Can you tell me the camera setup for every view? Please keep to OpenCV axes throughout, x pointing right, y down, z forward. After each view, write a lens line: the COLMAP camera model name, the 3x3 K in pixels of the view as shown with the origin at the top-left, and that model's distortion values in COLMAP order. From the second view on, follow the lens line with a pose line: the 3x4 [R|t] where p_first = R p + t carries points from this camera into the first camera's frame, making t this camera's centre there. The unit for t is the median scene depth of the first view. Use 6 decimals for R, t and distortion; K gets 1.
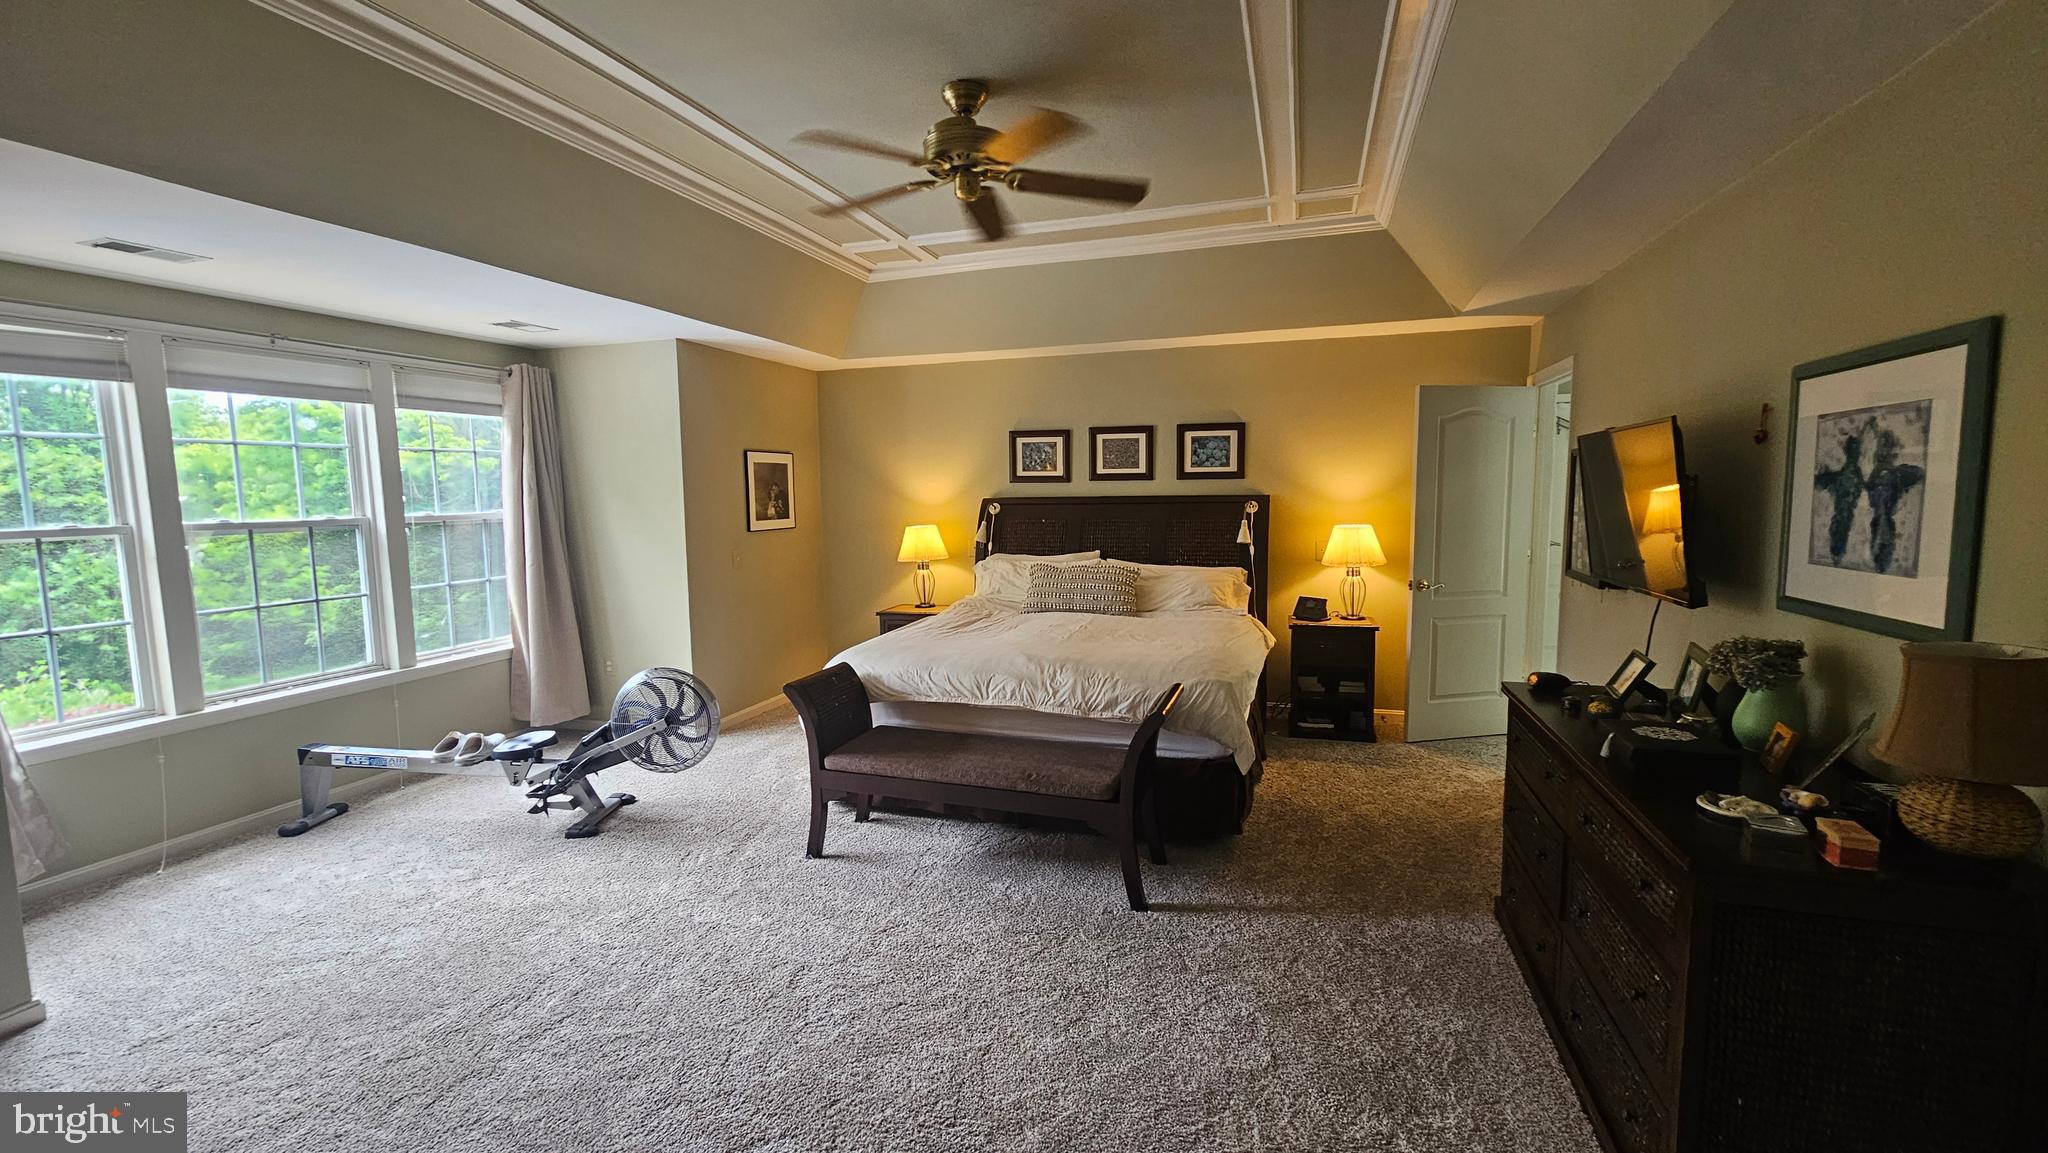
lens RADIAL K [[837.9, 0, 1027.1], [0, 837.9, 570.0], [0, 0, 1]] dist [0.001369, 0.000622]
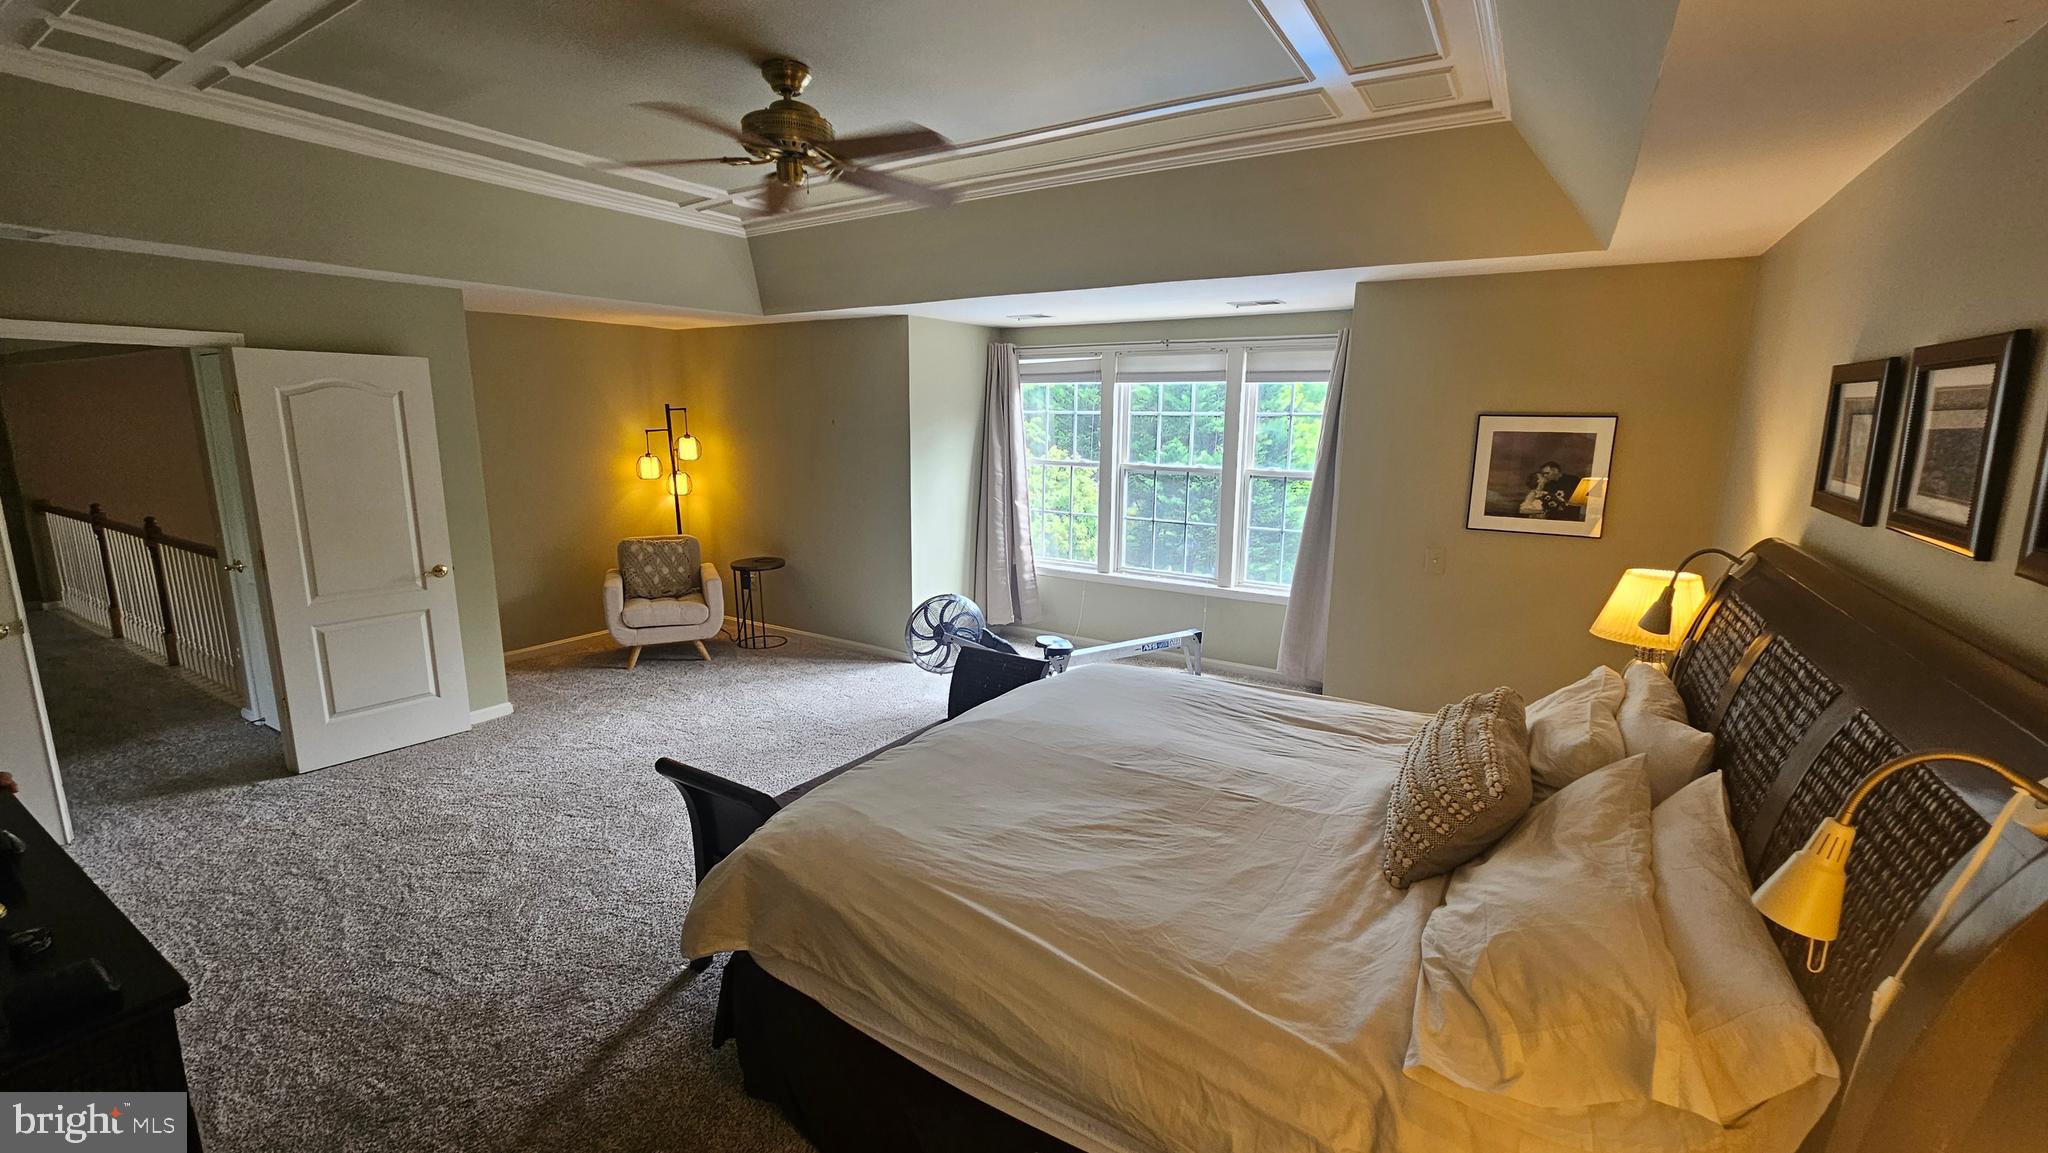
lens RADIAL K [[837.9, 0, 1025.5], [0, 837.9, 565.5], [0, 0, 1]] dist [0.001369, 0.000622]
pose [[-0.244386, 0.186779, -0.951519, 0.276398], [-0.101788, 0.970911, 0.216729, -0.080391], [0.964321, 0.149819, -0.218265, 0.484559]]
